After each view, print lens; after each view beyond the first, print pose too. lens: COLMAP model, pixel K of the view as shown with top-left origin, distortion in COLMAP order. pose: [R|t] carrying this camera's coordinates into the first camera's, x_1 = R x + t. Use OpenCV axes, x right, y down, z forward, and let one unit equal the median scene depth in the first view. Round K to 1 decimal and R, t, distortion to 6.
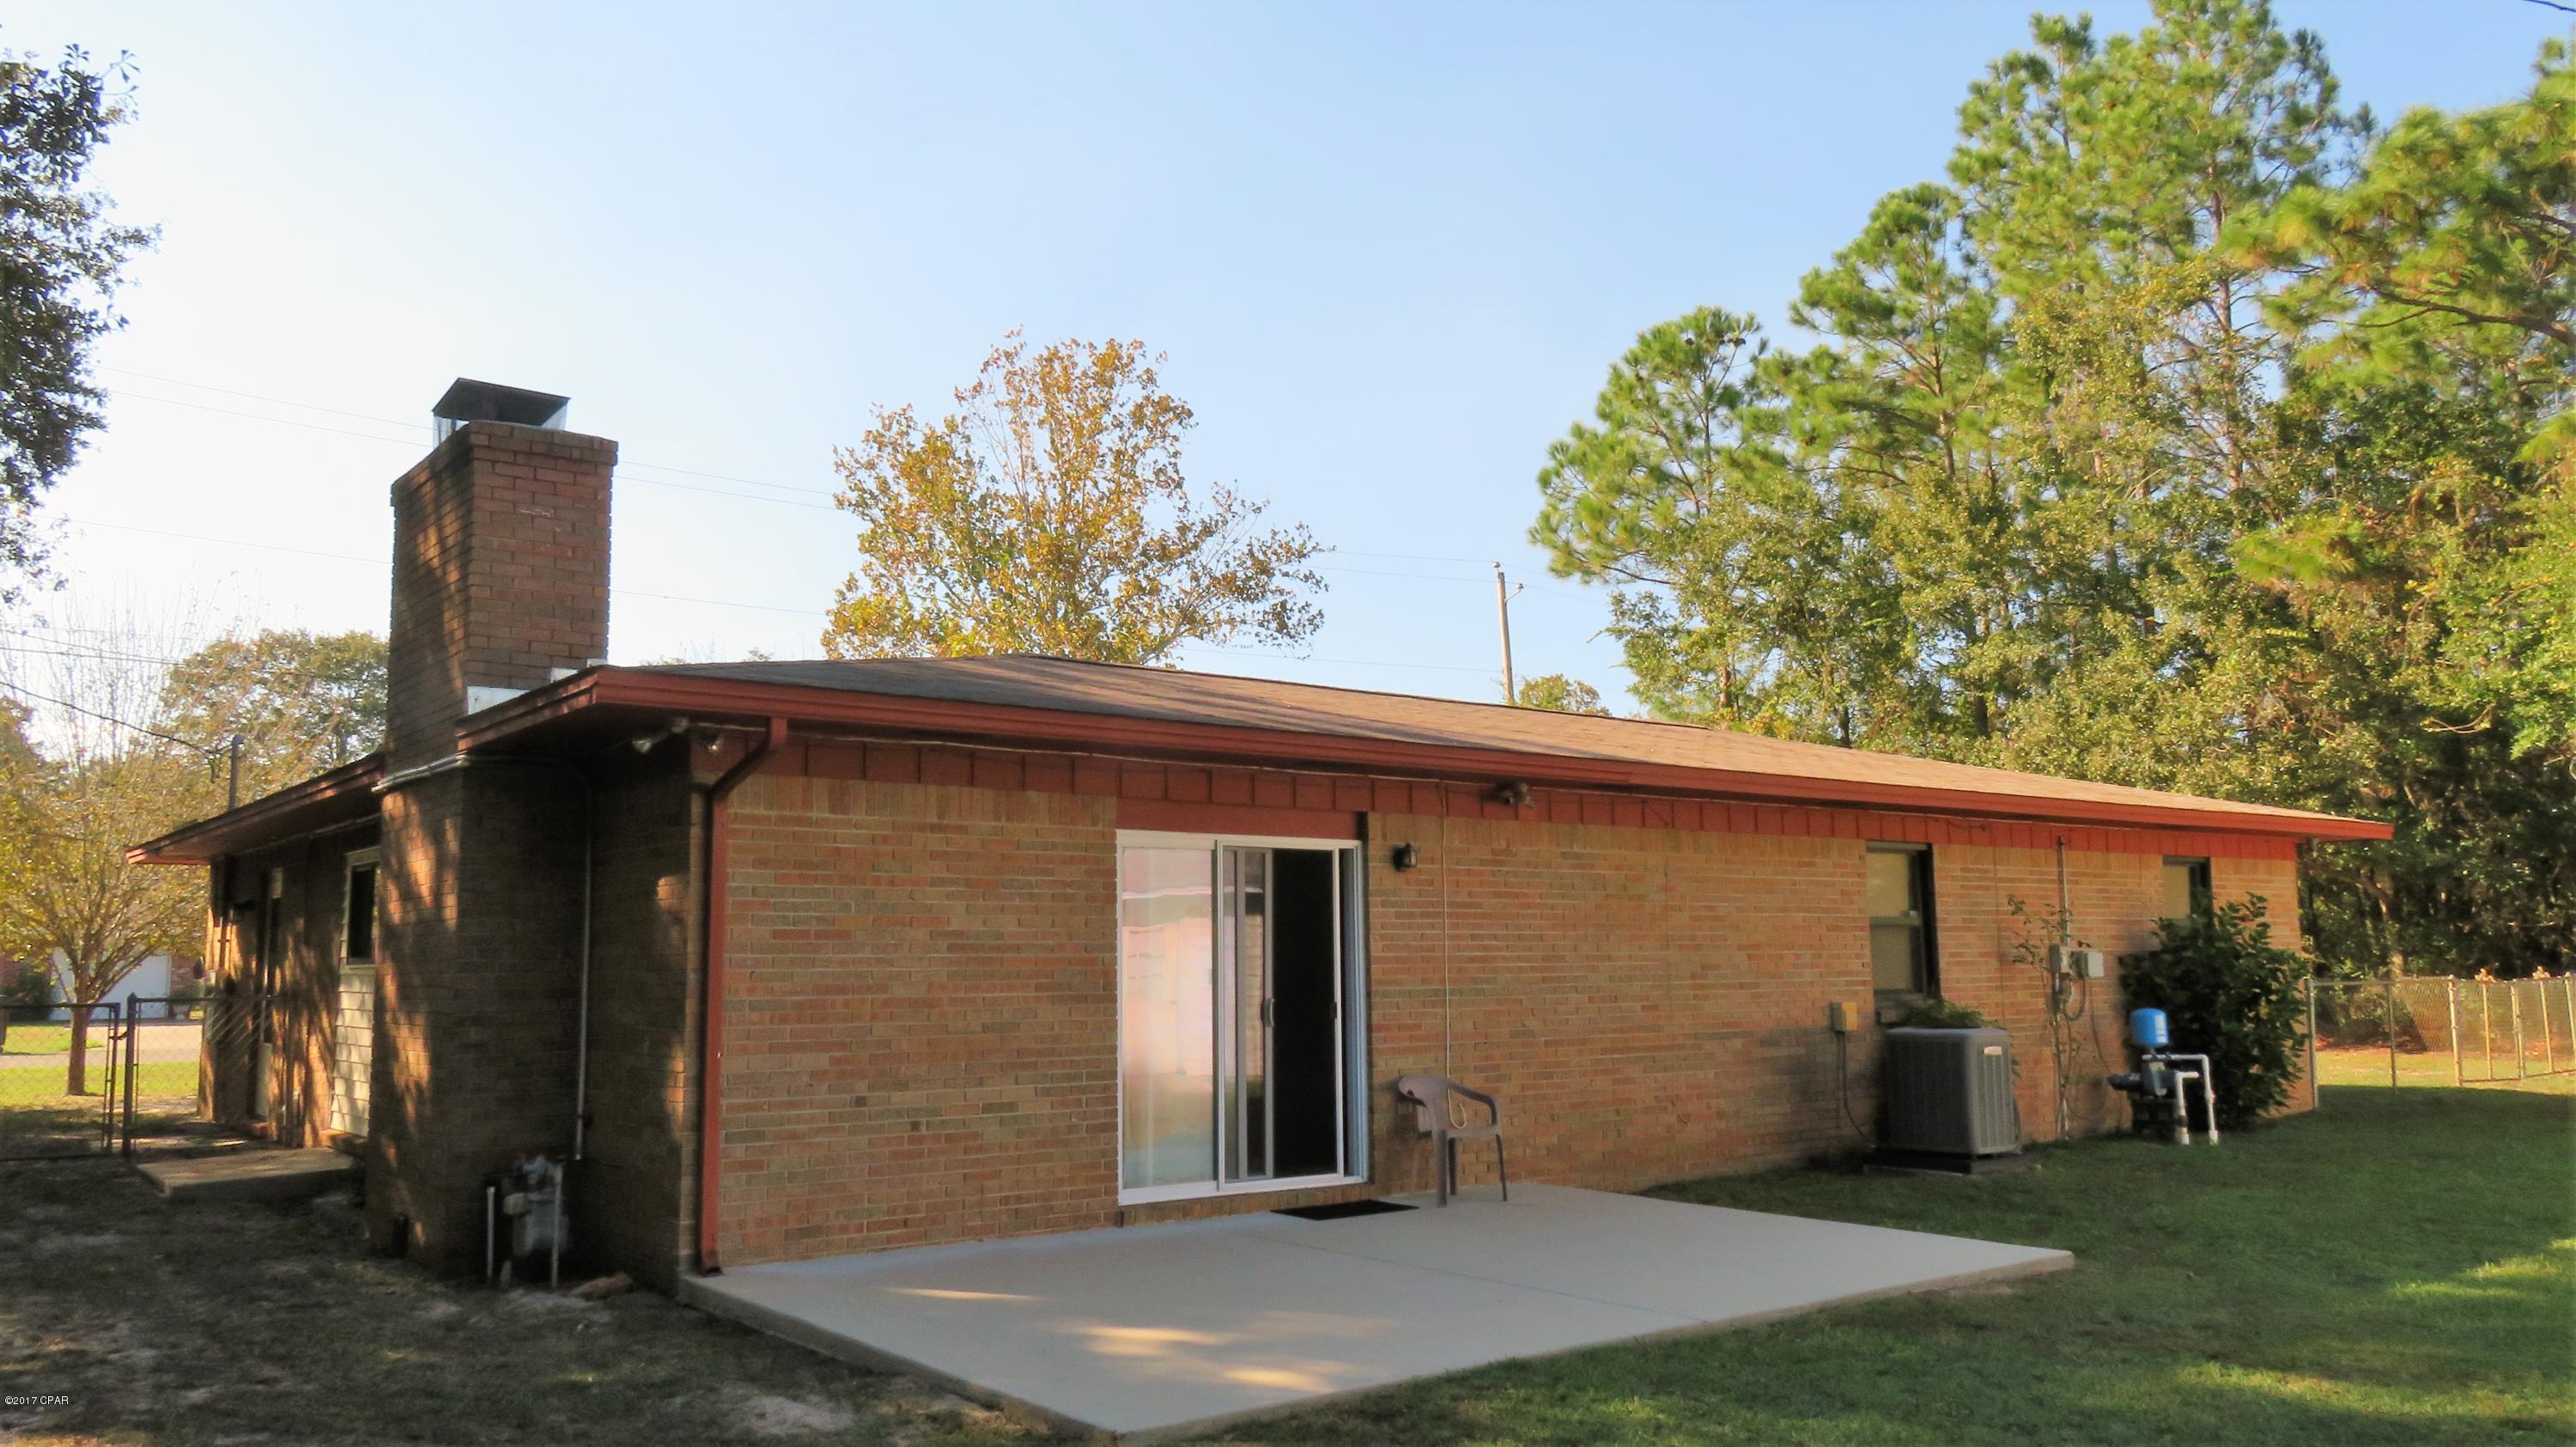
lens RADIAL K [[1912.2, 0, 1288.0], [0, 1912.2, 723.5], [0, 0, 1]] dist [-0.009335, -0.007616]
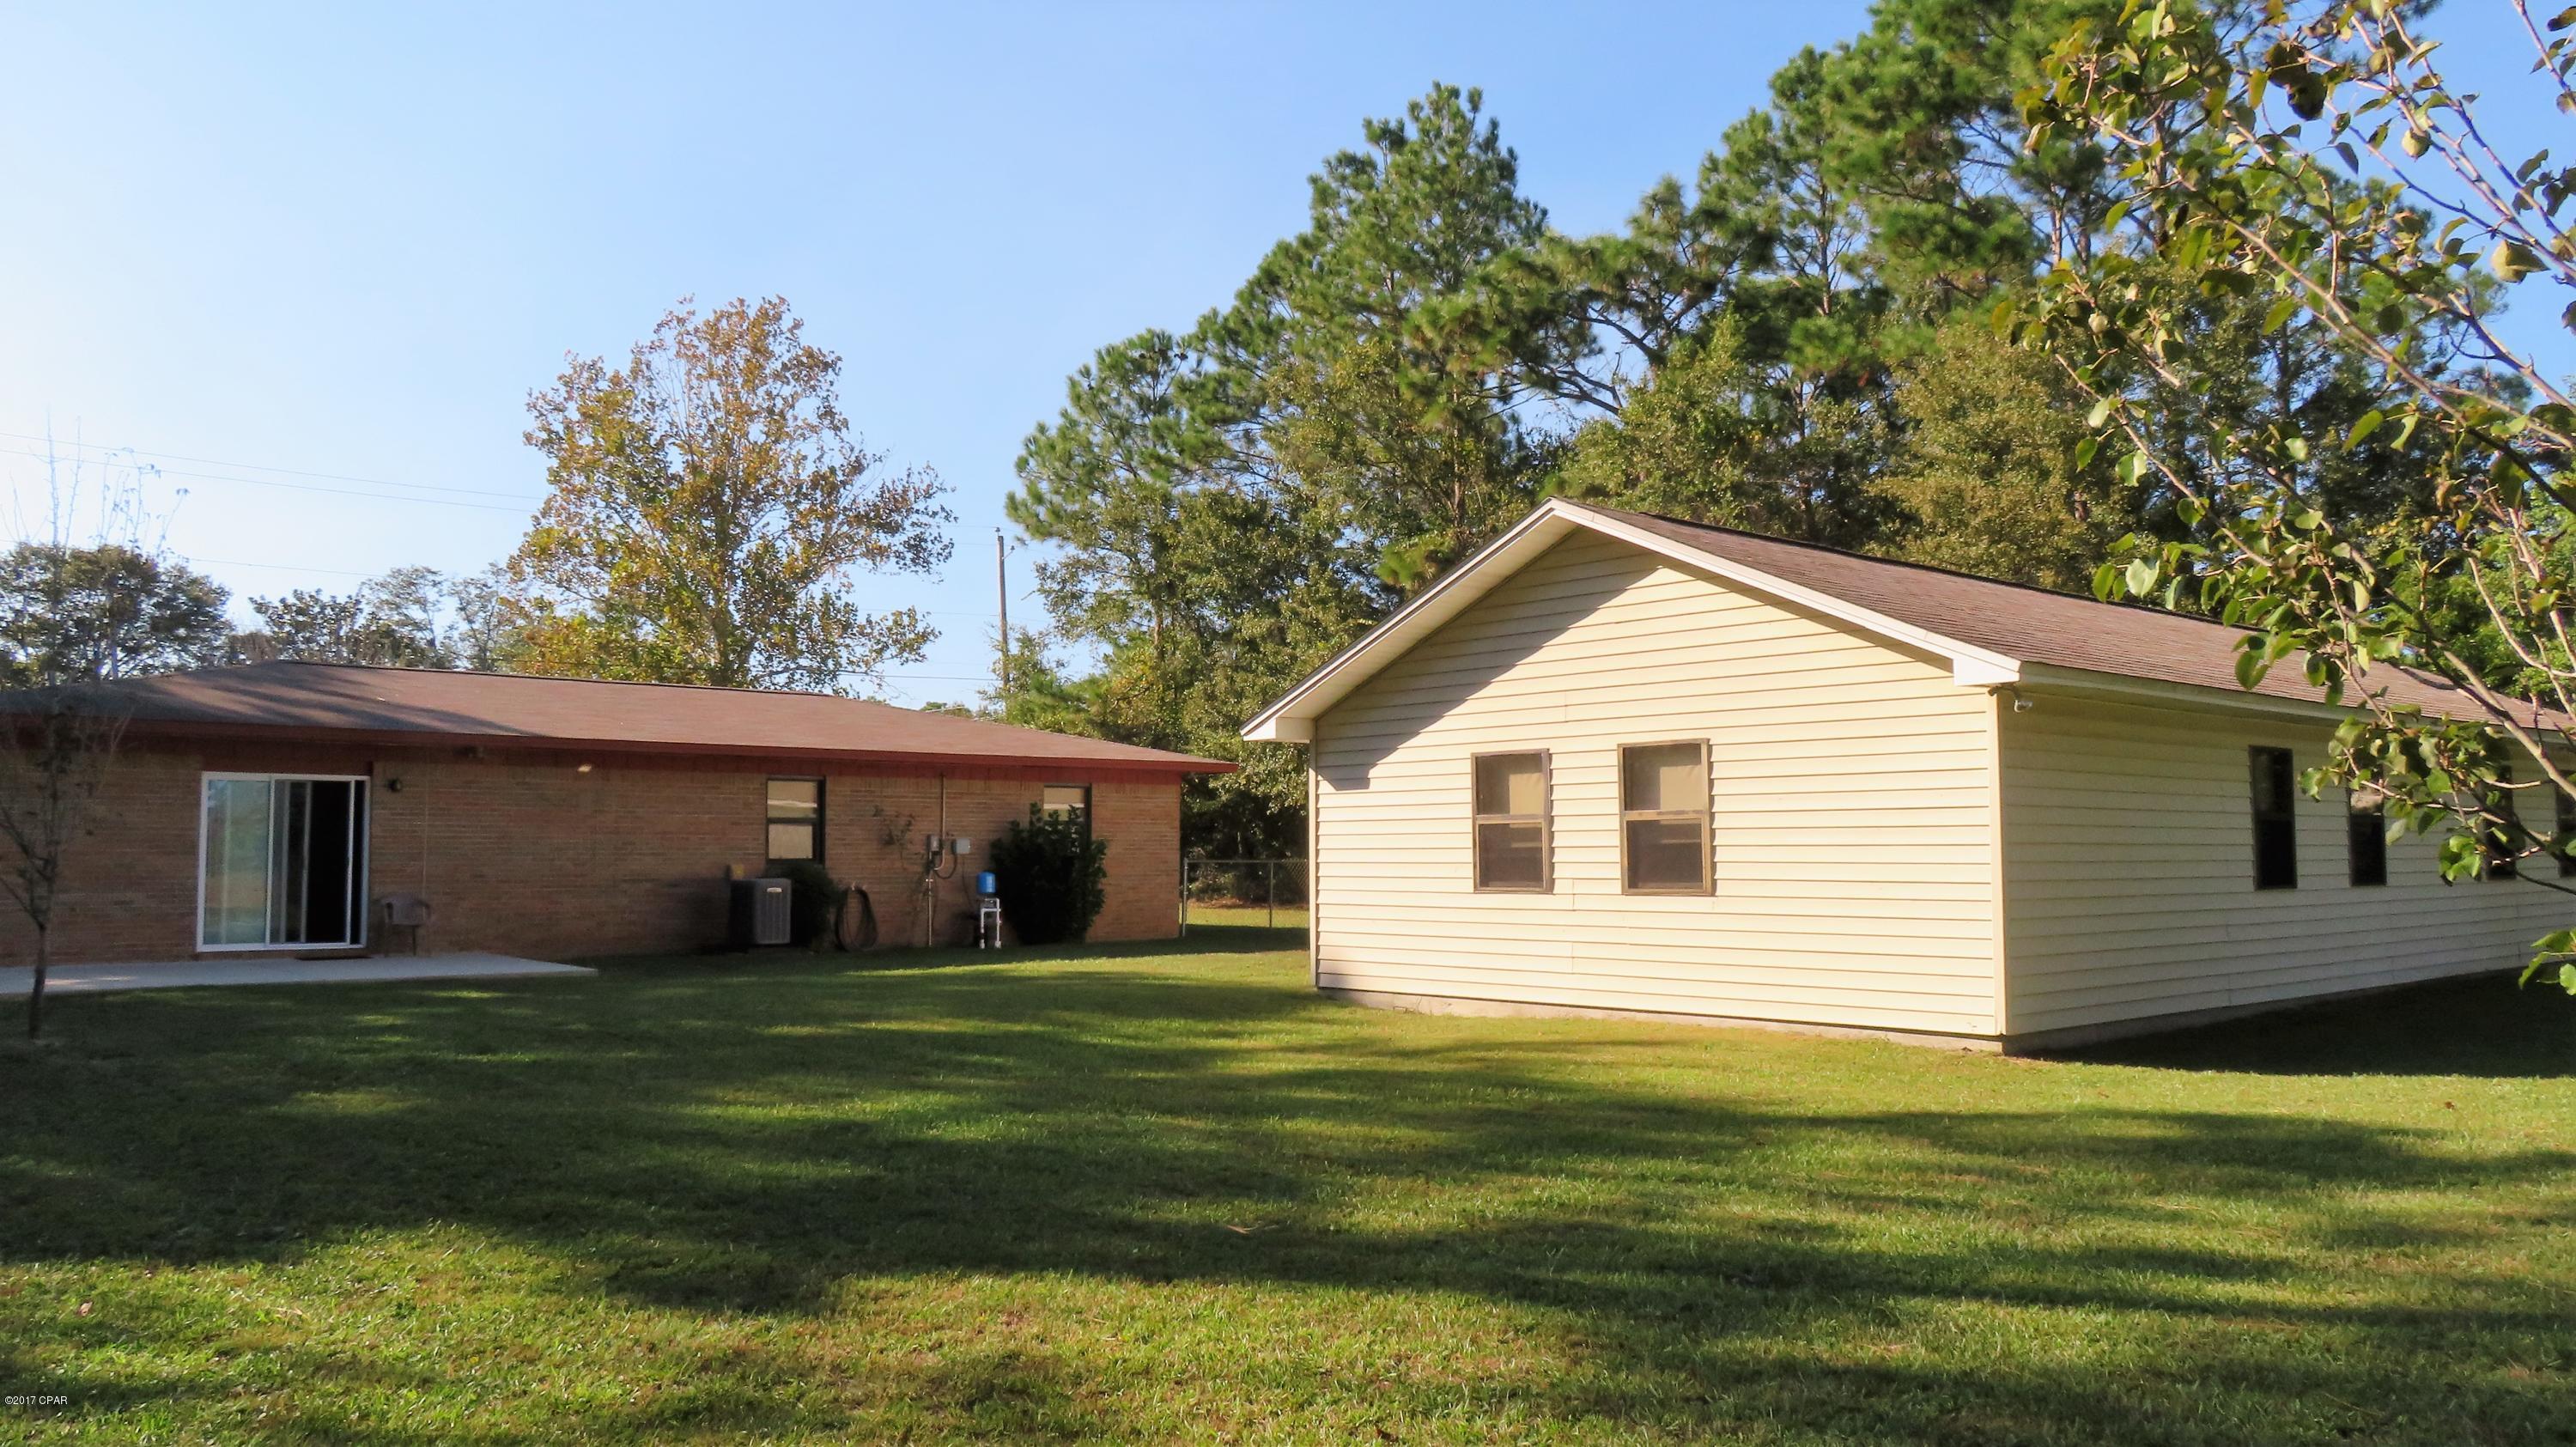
lens RADIAL K [[1912.2, 0, 1288.0], [0, 1912.2, 723.5], [0, 0, 1]] dist [-0.009335, -0.007616]
pose [[0.998118, 0.013192, 0.059893, 0.519837], [-0.016643, 0.998208, 0.057486, -0.072661], [-0.059028, -0.058375, 0.996548, -0.602410]]
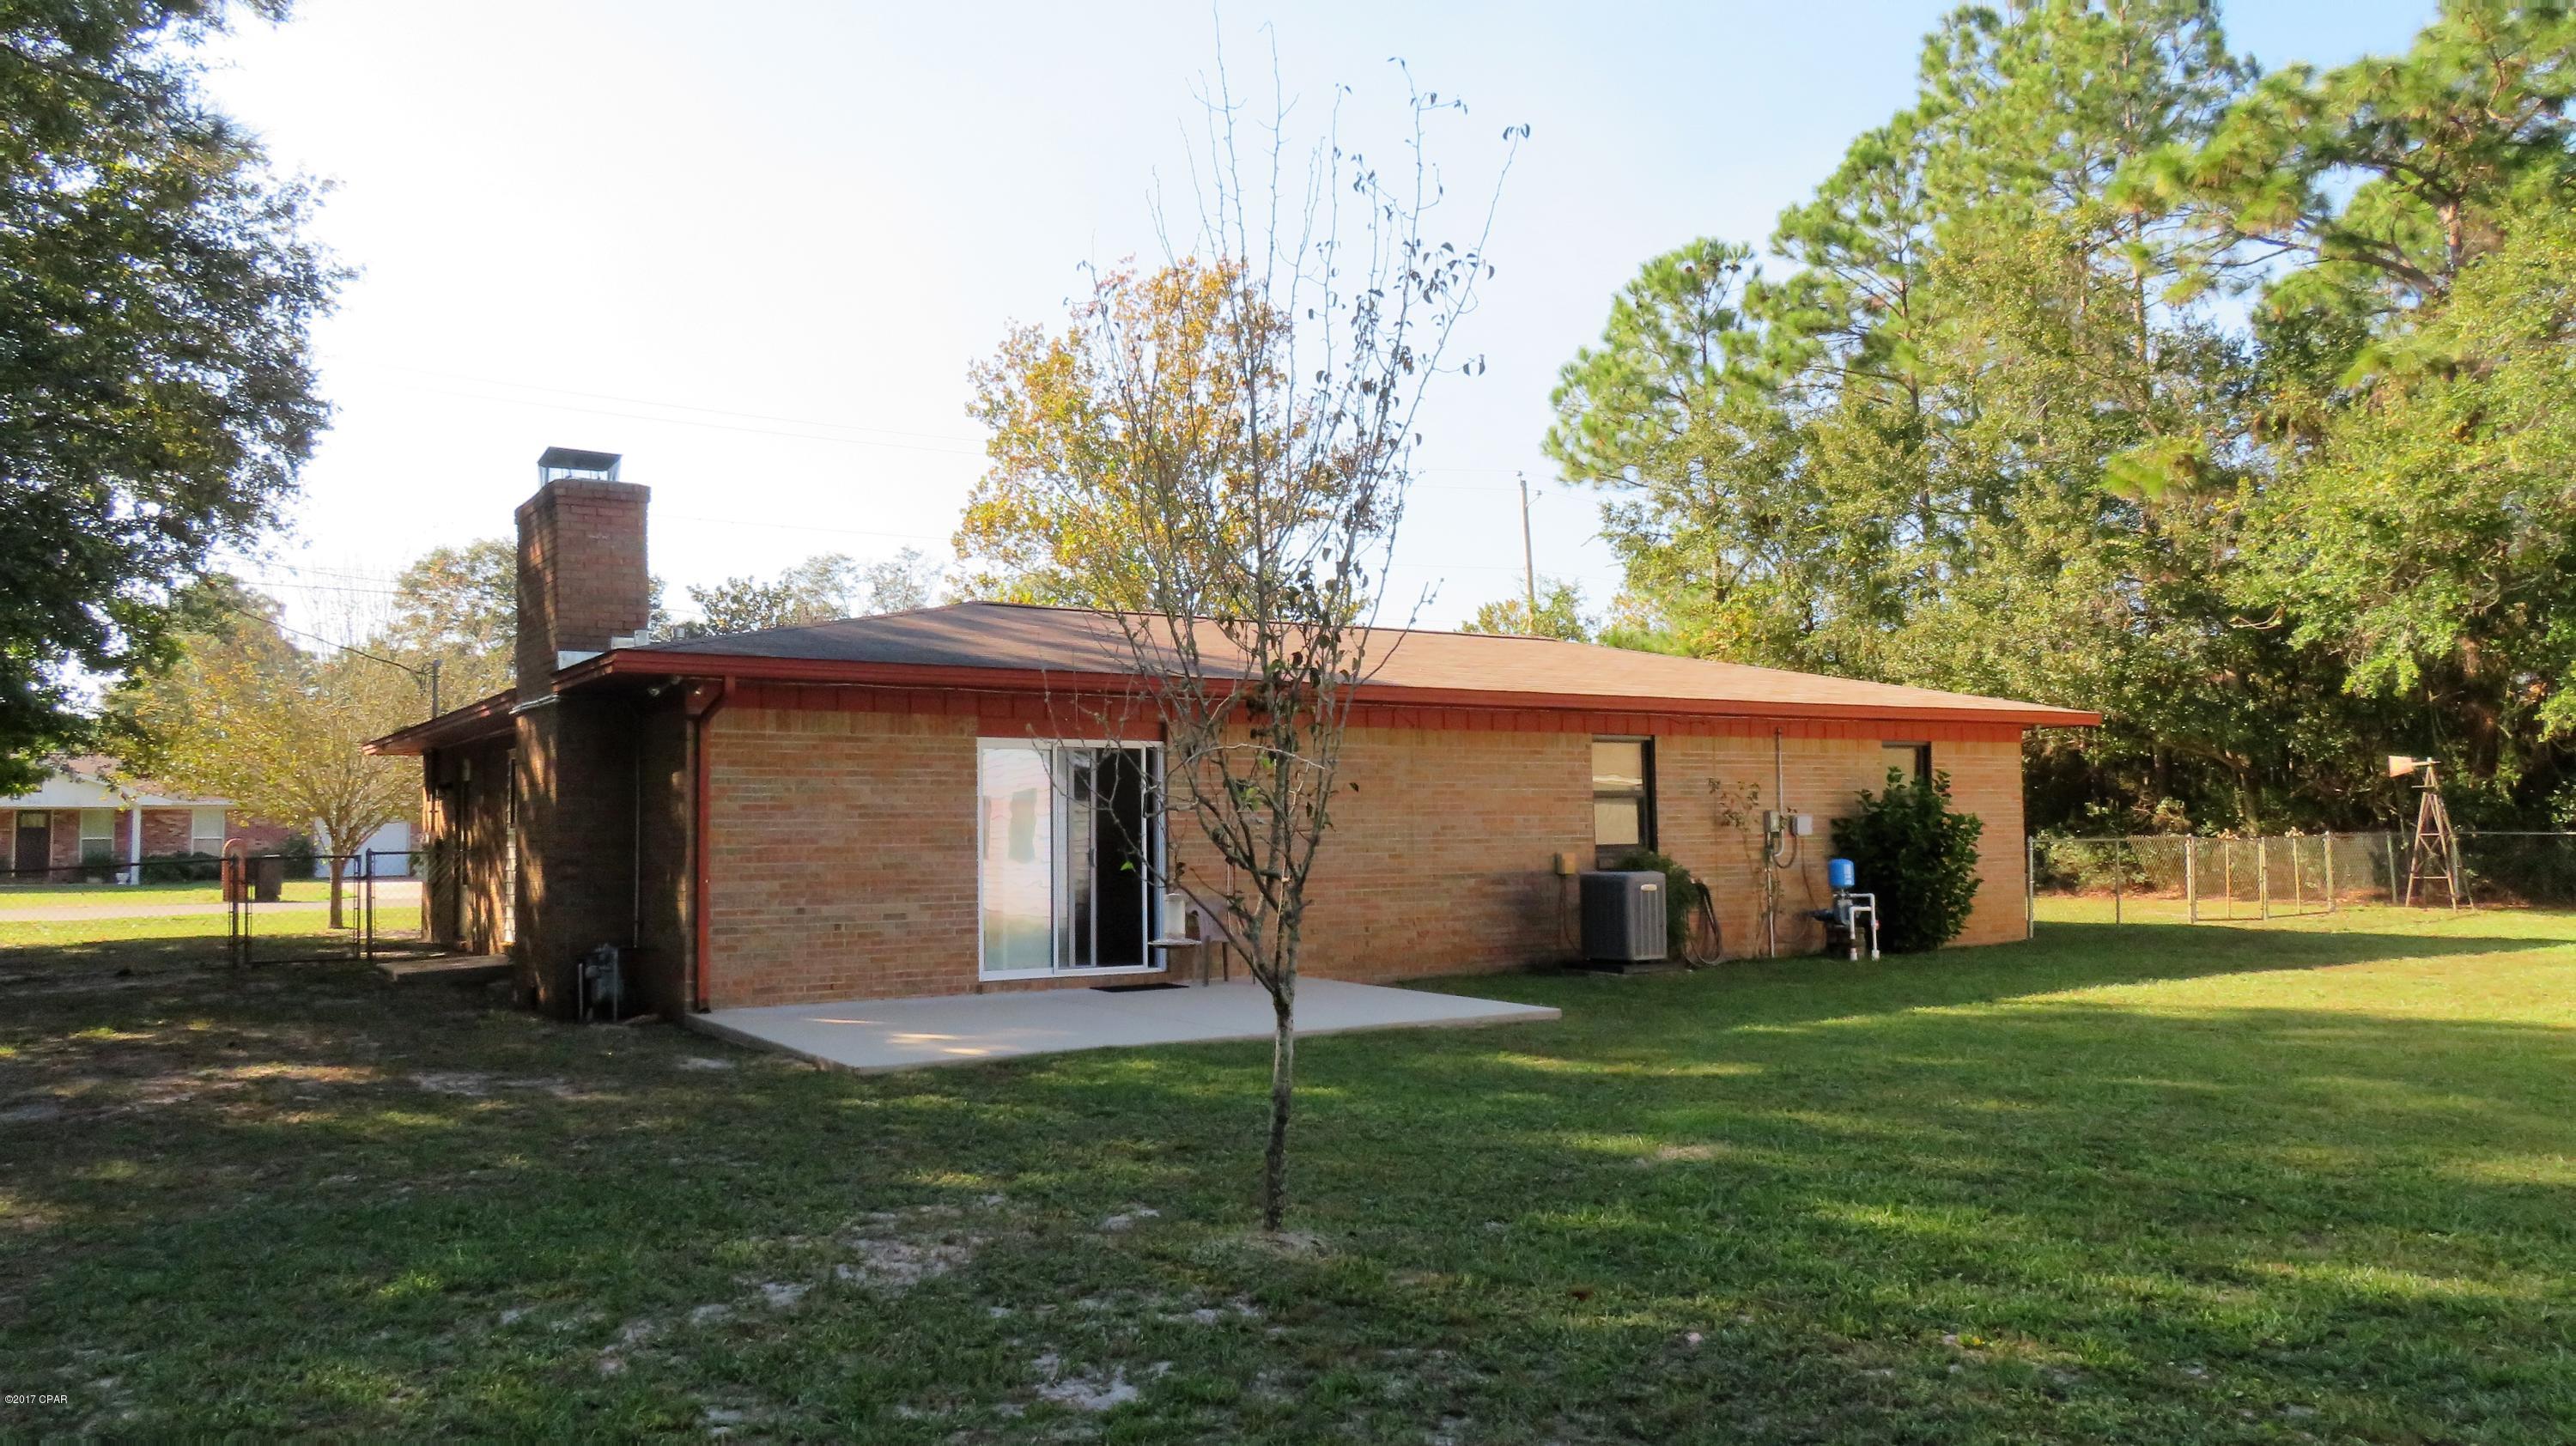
lens RADIAL K [[1858.4, 0, 1288.0], [0, 1858.4, 723.0], [0, 0, 1]] dist [-0.015042, -0.006948]
pose [[0.996122, -0.007055, -0.087696, 0.156645], [0.013050, 0.997601, 0.067978, -0.029084], [0.087006, -0.068859, 0.993825, -0.243480]]
